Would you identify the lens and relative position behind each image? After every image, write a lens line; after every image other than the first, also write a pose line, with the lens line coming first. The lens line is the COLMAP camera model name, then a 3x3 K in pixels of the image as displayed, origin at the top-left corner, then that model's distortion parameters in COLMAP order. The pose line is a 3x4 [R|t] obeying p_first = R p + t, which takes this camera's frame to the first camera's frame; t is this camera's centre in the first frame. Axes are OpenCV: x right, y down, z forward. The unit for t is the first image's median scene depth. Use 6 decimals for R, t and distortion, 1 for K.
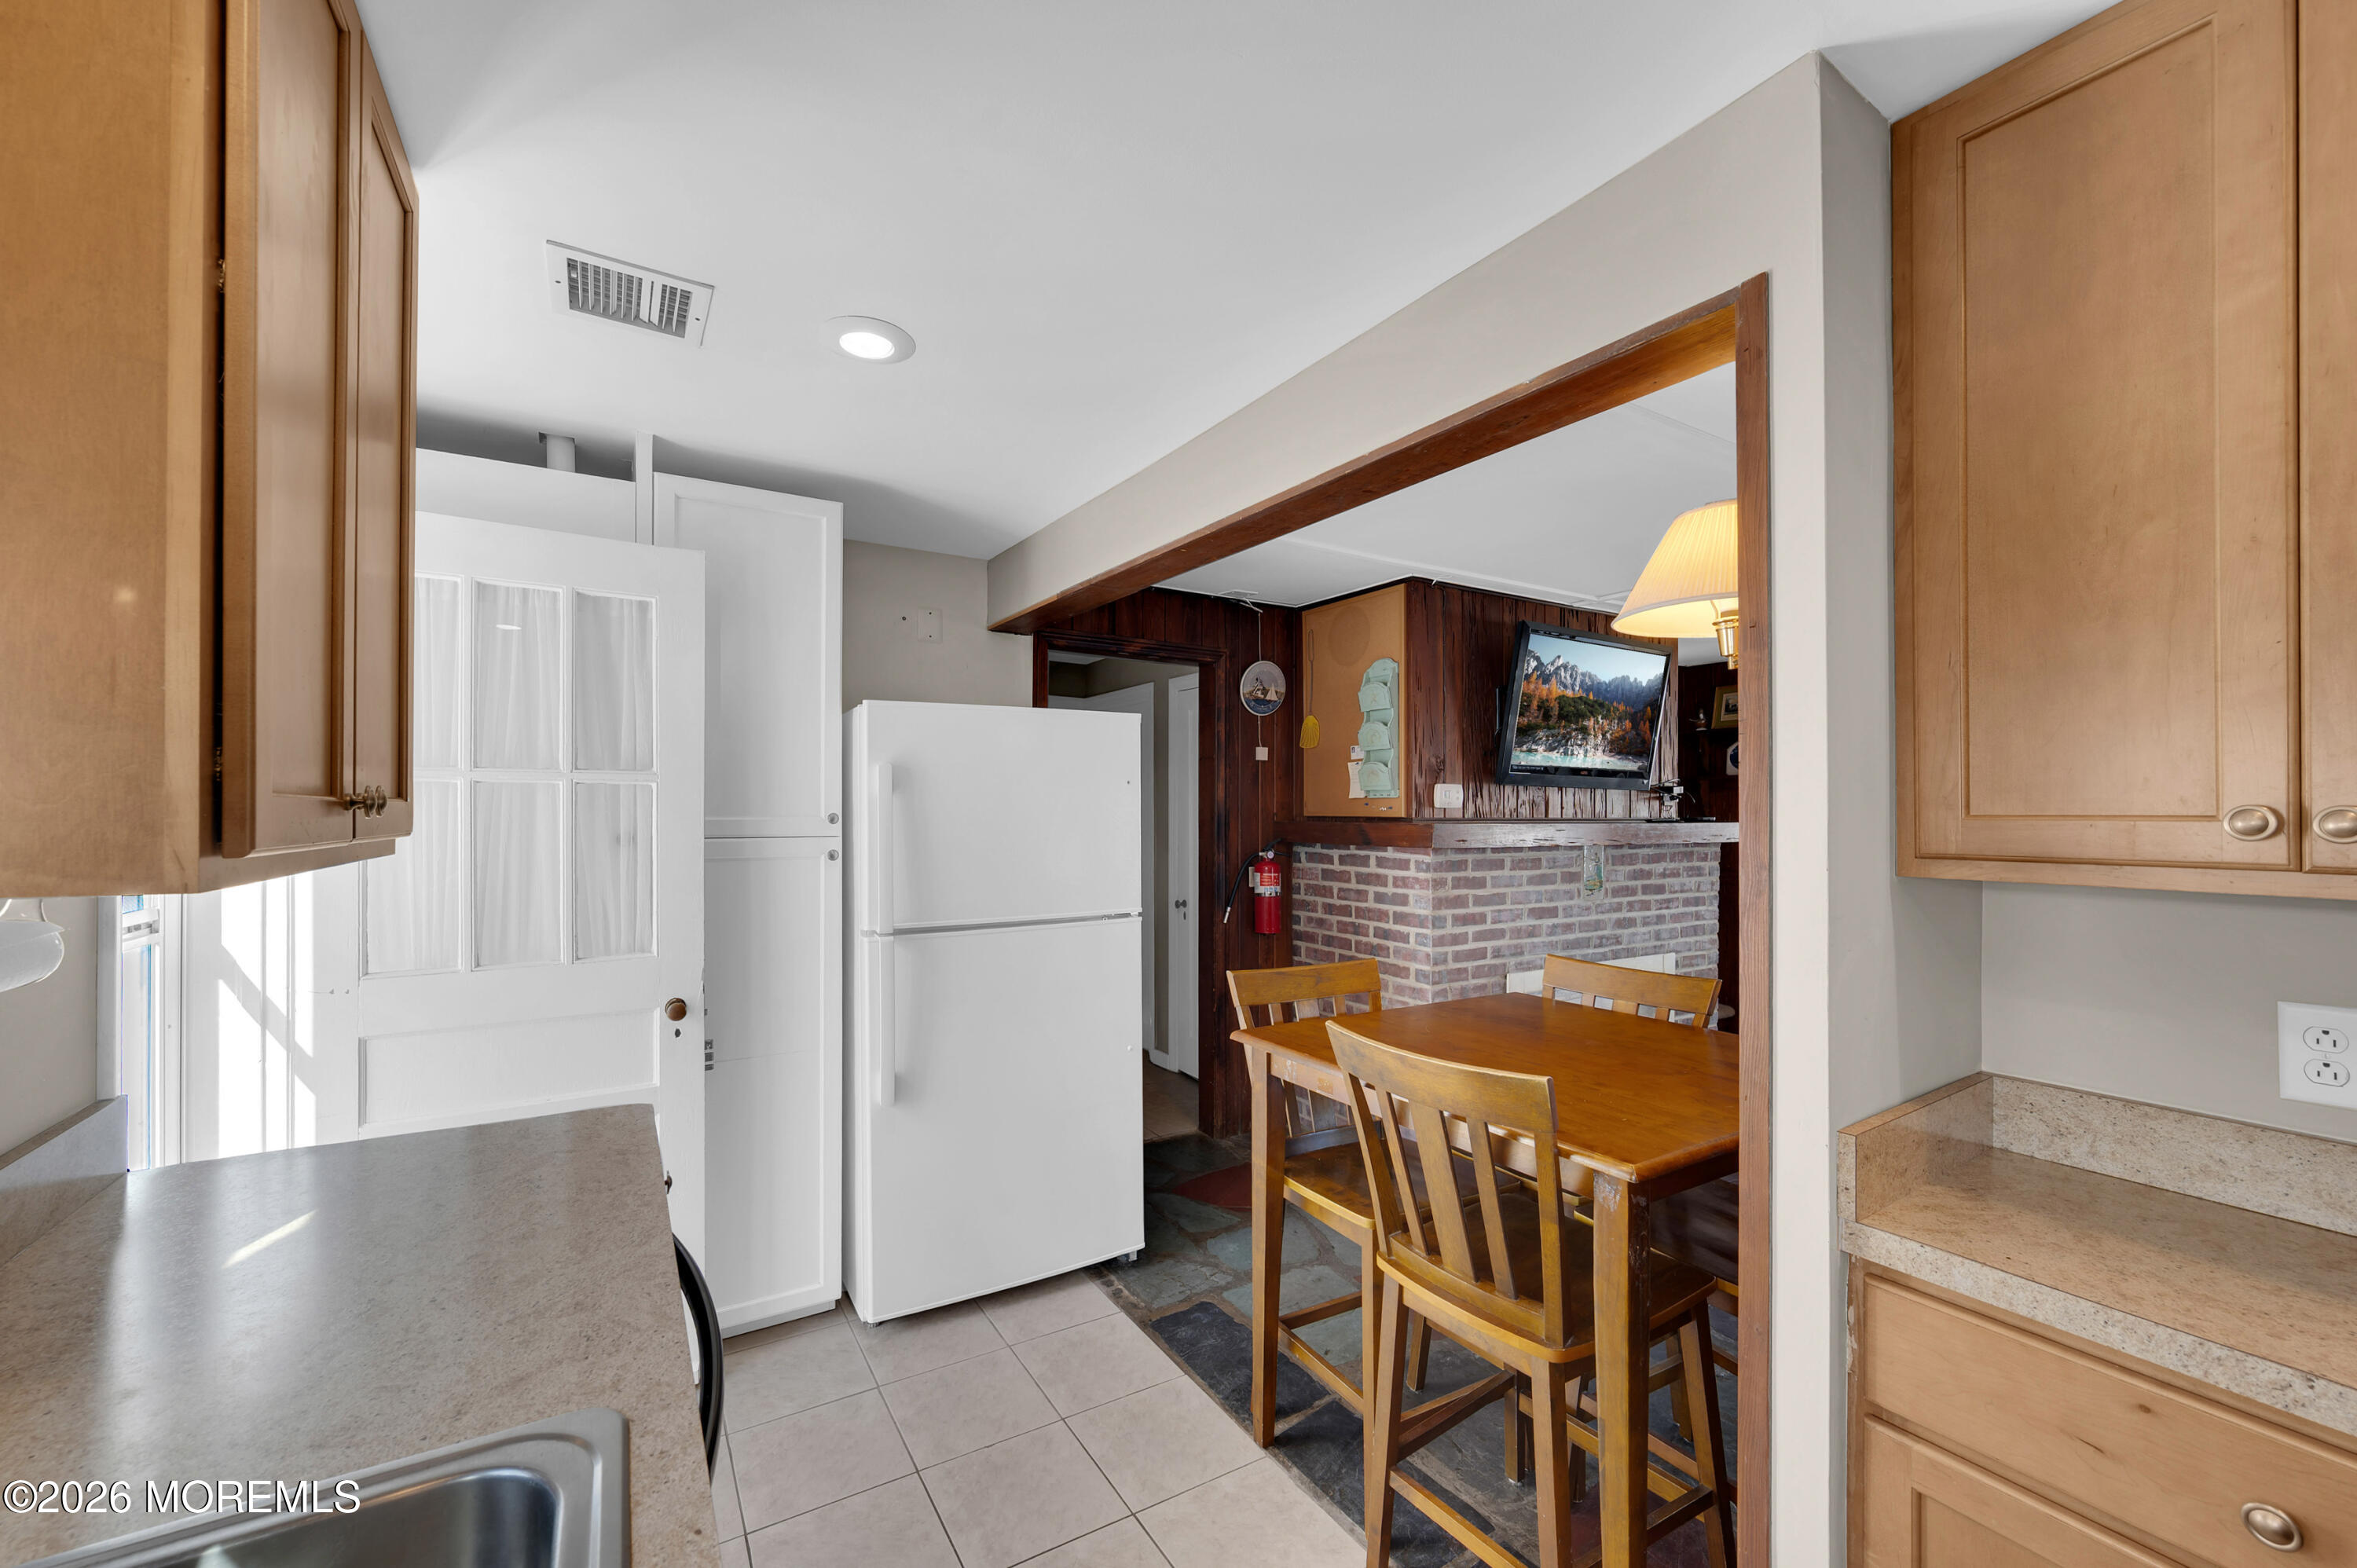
lens RADIAL K [[933.7, 0, 1166.9], [0, 933.7, 801.8], [0, 0, 1]] dist [-0.003030, 0.001706]
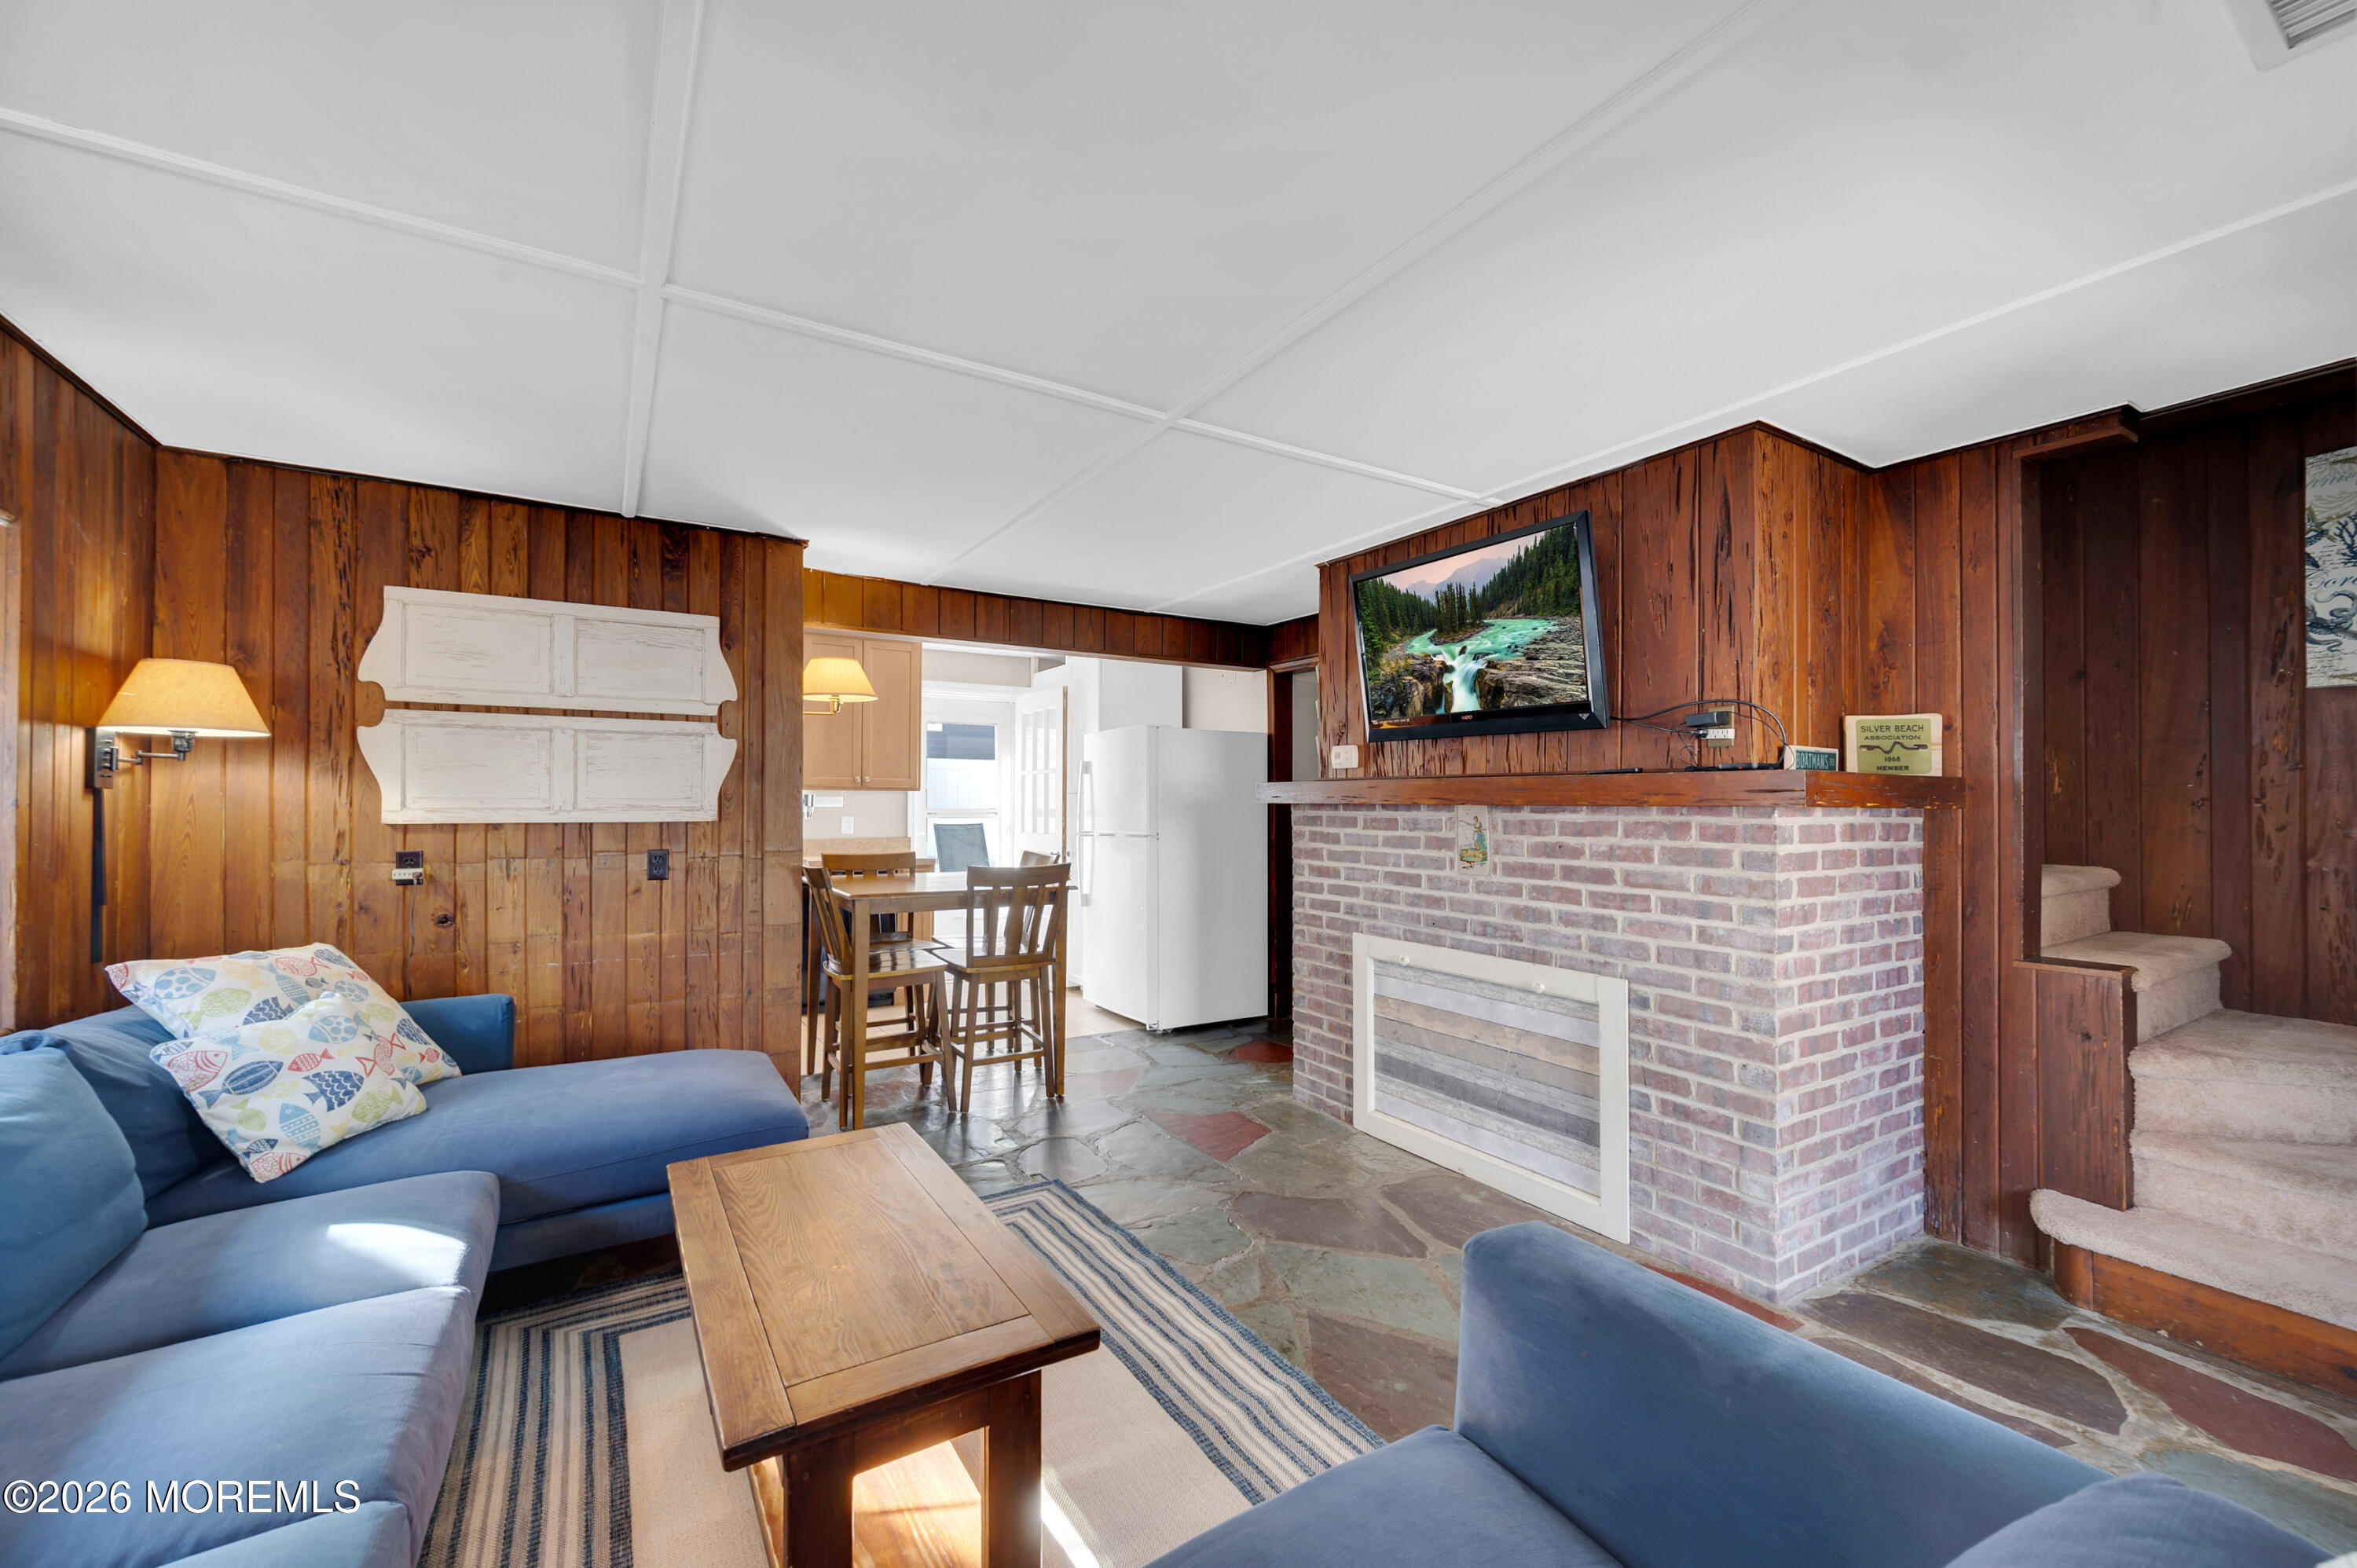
lens RADIAL K [[933.7, 0, 1171.3], [0, 933.7, 791.6], [0, 0, 1]] dist [-0.003030, 0.001706]
pose [[0.015851, -0.017151, -0.999727, 1.987122], [0.004408, 0.999844, -0.017084, 0.072903], [0.999865, -0.004136, 0.015924, 1.148722]]
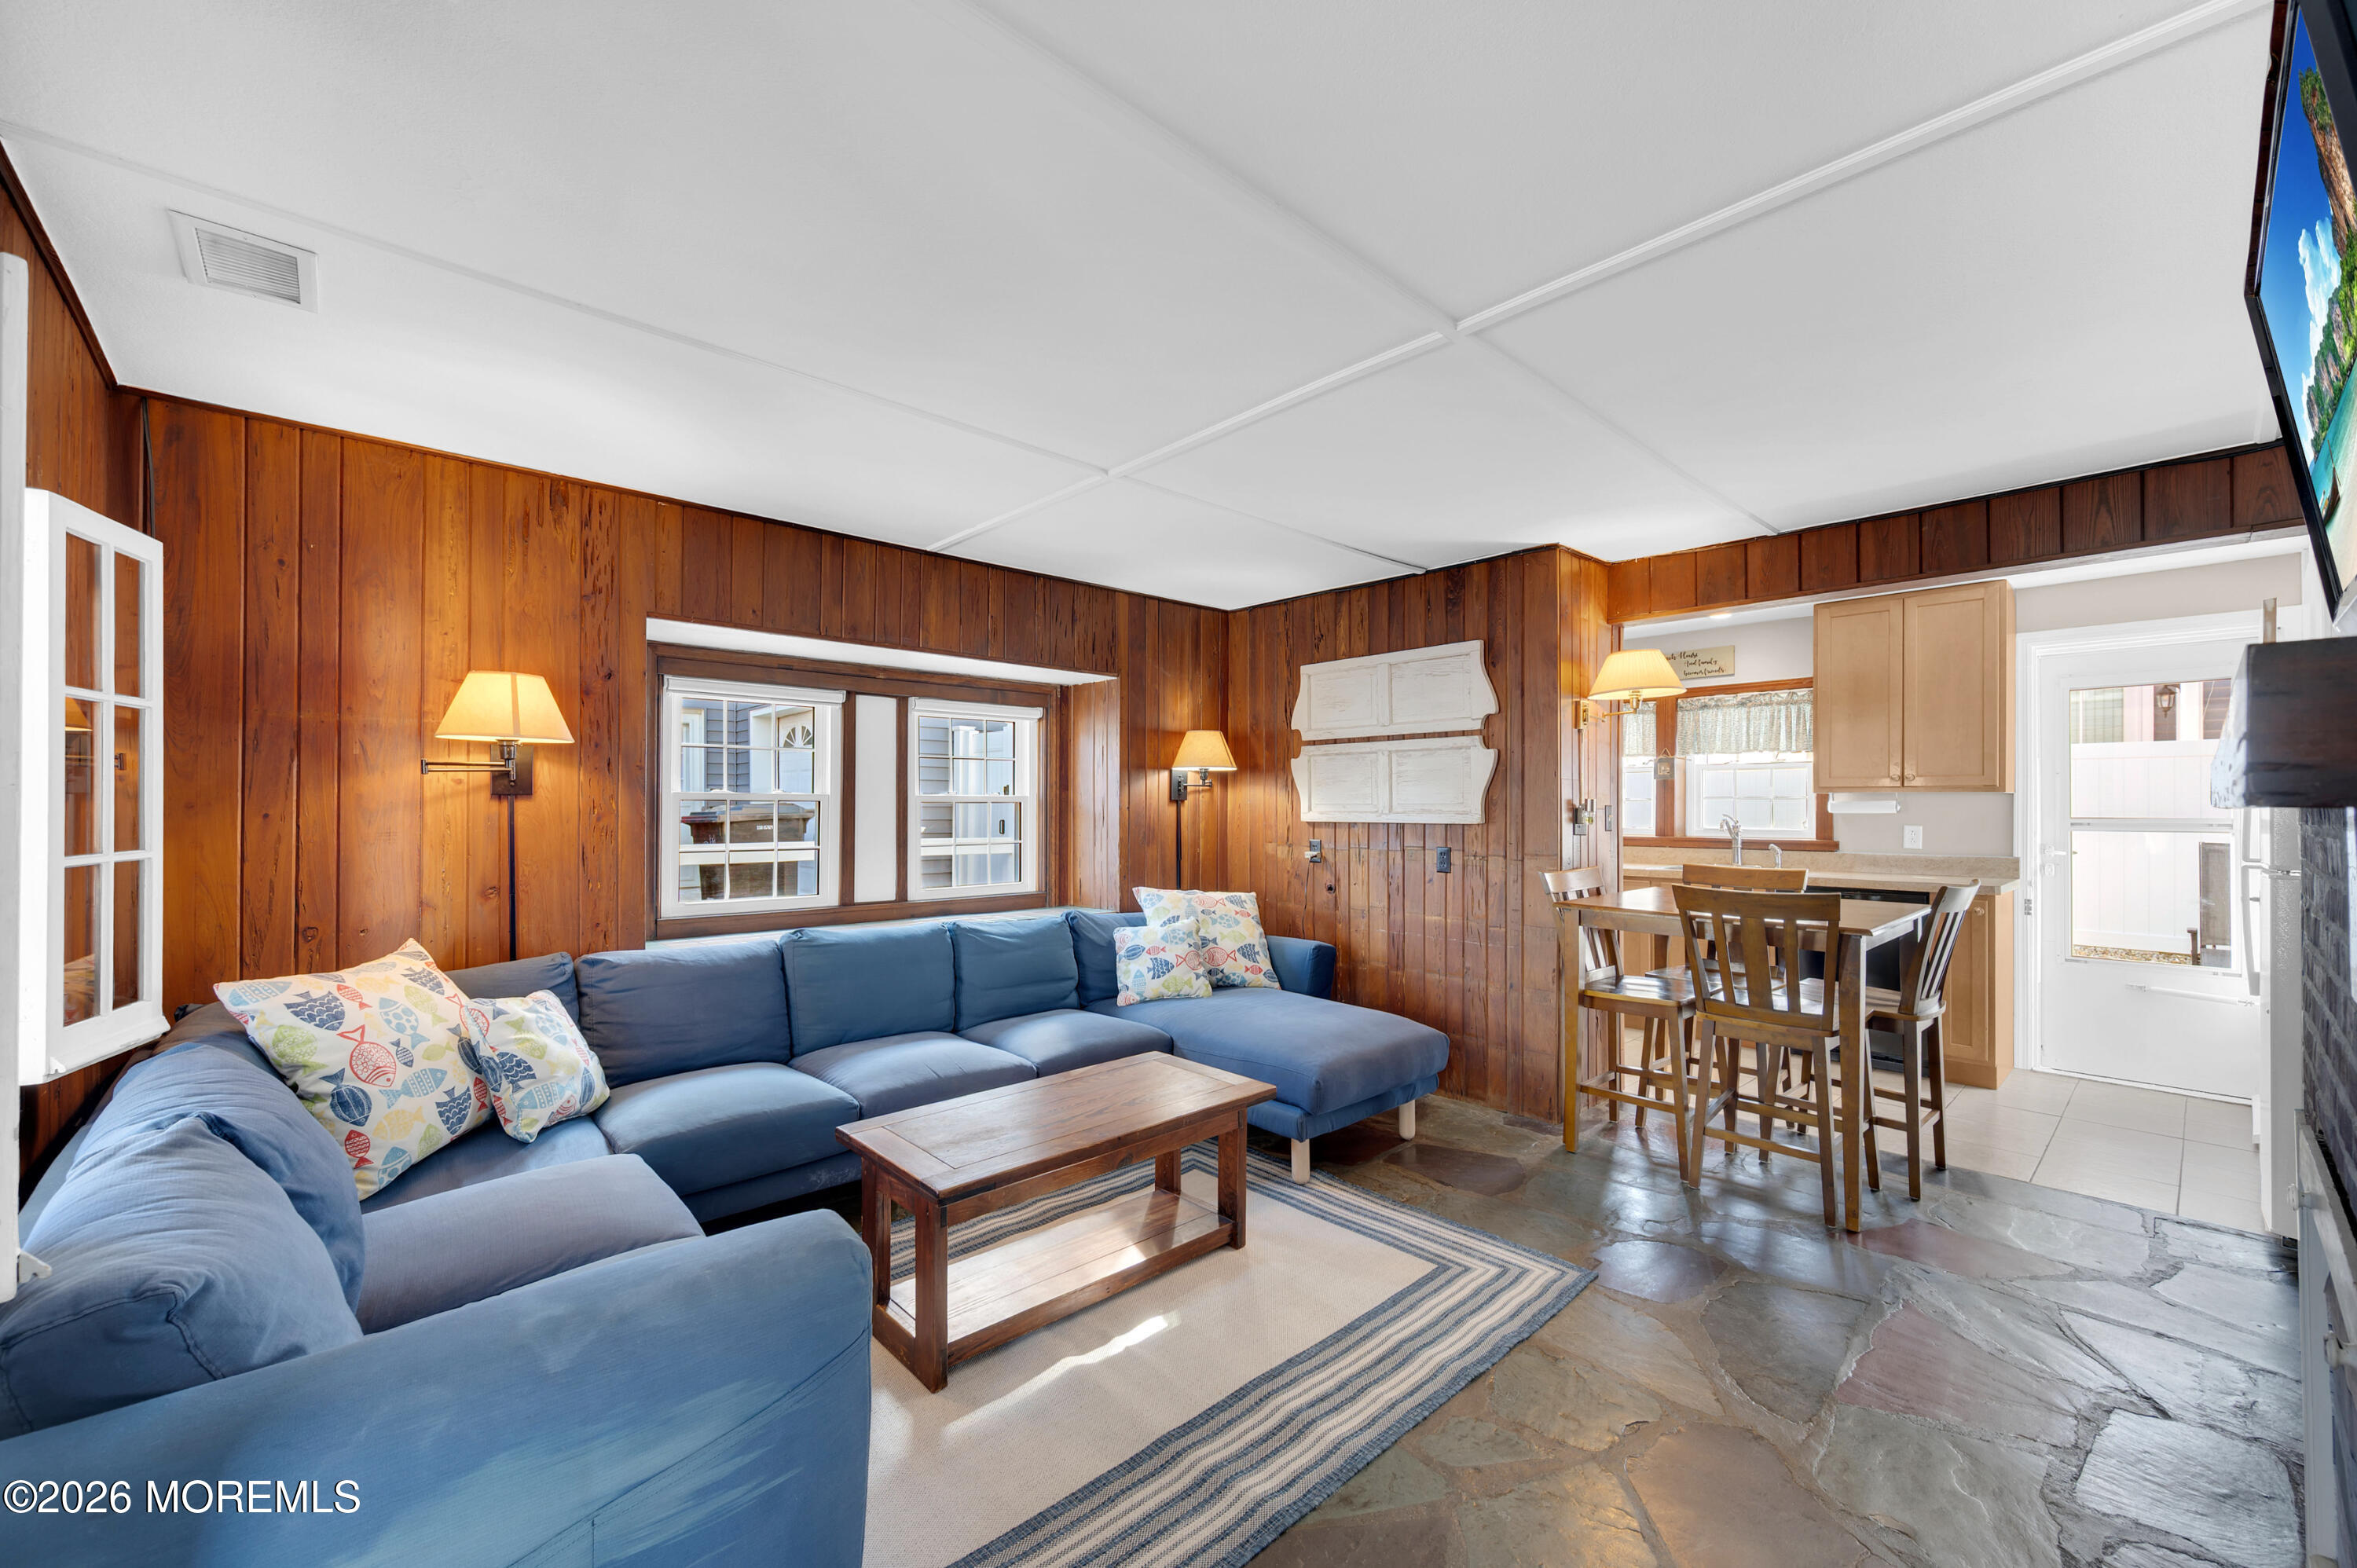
lens RADIAL K [[933.7, 0, 1181.1], [0, 933.7, 799.5], [0, 0, 1]] dist [-0.003030, 0.001706]
pose [[-0.978810, -0.007754, -0.204625, 1.376152], [-0.004390, 0.999848, -0.016888, 0.078325], [0.204725, -0.015632, -0.978695, 1.915172]]
